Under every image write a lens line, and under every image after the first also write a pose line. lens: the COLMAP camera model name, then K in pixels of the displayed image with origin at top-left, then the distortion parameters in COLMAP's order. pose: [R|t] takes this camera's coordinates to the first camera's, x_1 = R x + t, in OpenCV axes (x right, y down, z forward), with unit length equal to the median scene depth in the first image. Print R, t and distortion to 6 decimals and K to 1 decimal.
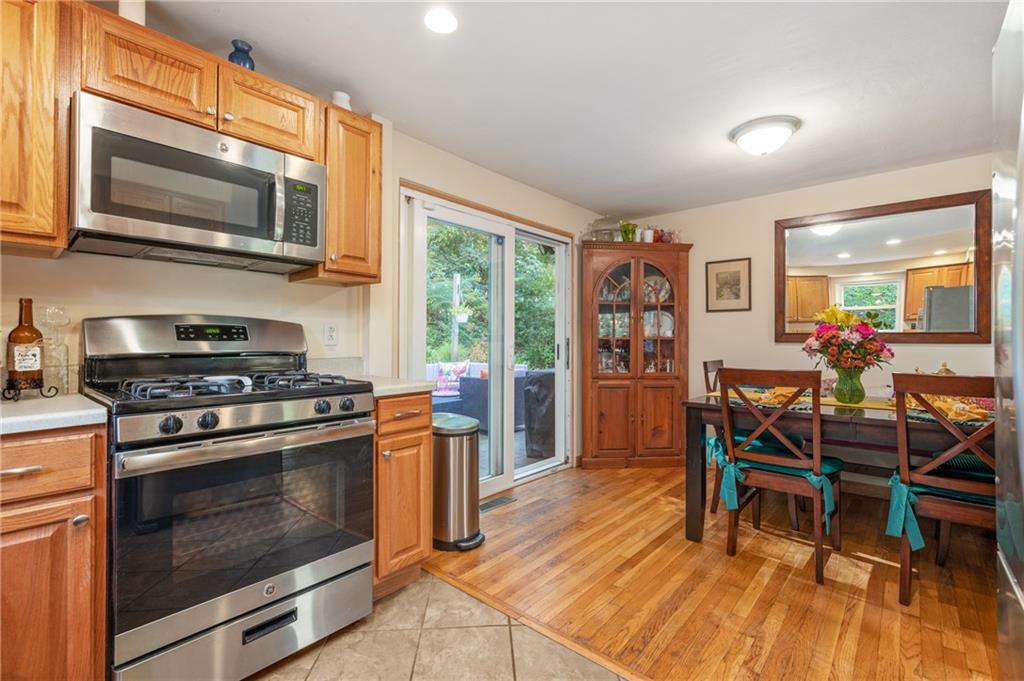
lens RADIAL K [[454.4, 0, 515.8], [0, 454.4, 336.2], [0, 0, 1]] dist [-0.000122, 0.000121]
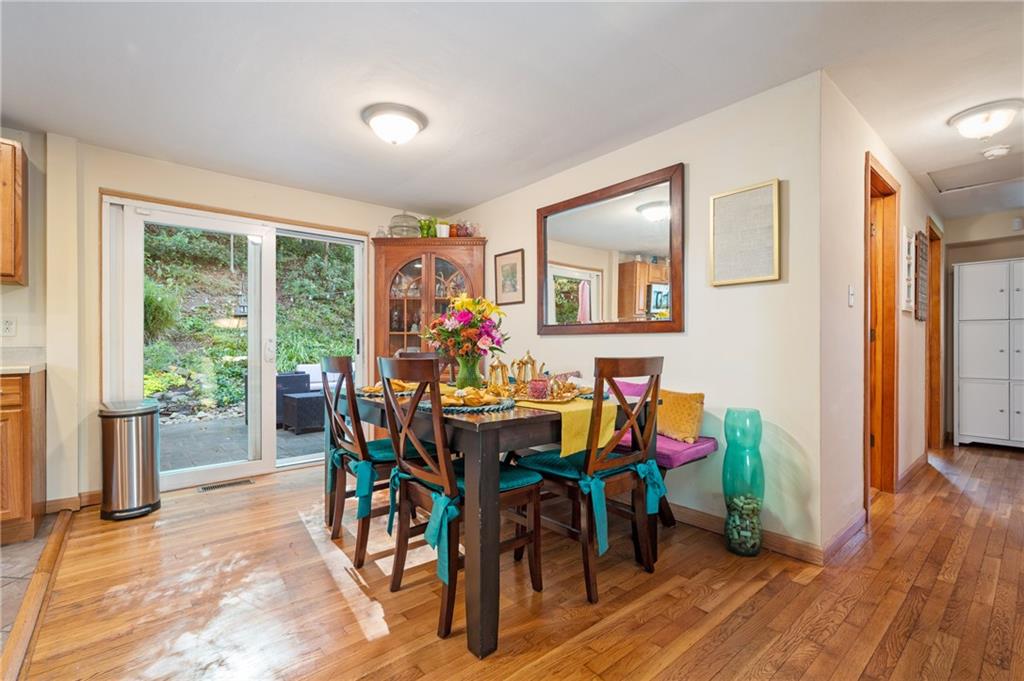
lens RADIAL K [[454.4, 0, 514.8], [0, 454.4, 341.8], [0, 0, 1]] dist [-0.000122, 0.000121]
pose [[0.988720, -0.004762, -0.149703, 0.654581], [0.005661, 0.999968, 0.005579, 0.021809], [0.149672, -0.006364, 0.988715, 0.030432]]
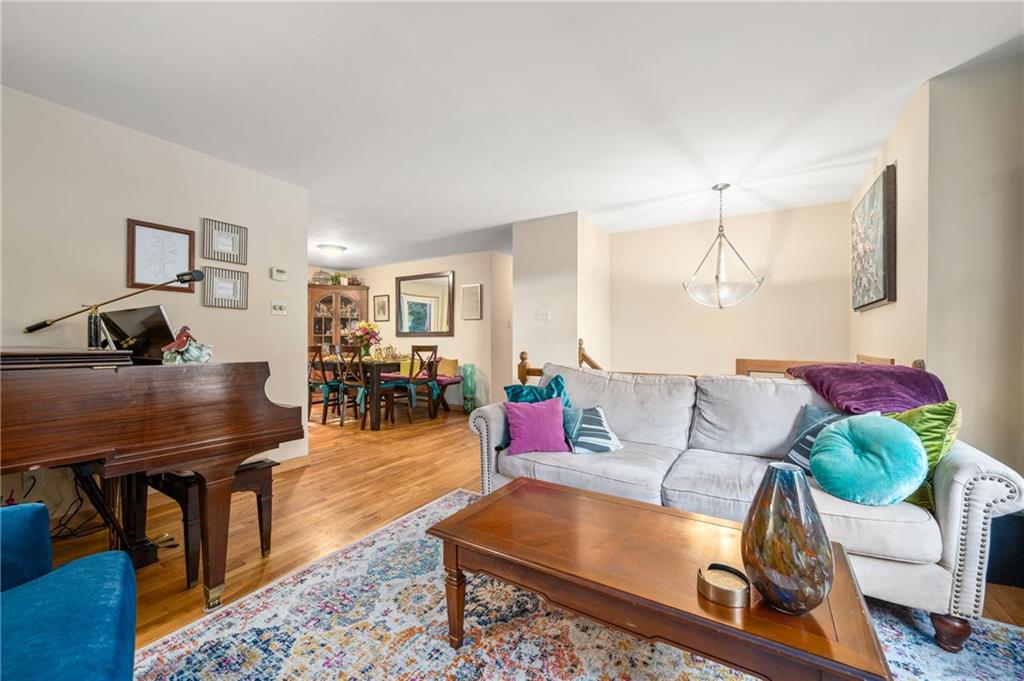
lens RADIAL K [[411.5, 0, 516.2], [0, 411.5, 344.7], [0, 0, 1]] dist [-0.000856, -0.000012]
pose [[0.987106, -0.004836, 0.159993, 0.793273], [0.001857, 0.999822, 0.018763, 0.014065], [-0.160055, -0.018224, 0.986940, -0.902608]]
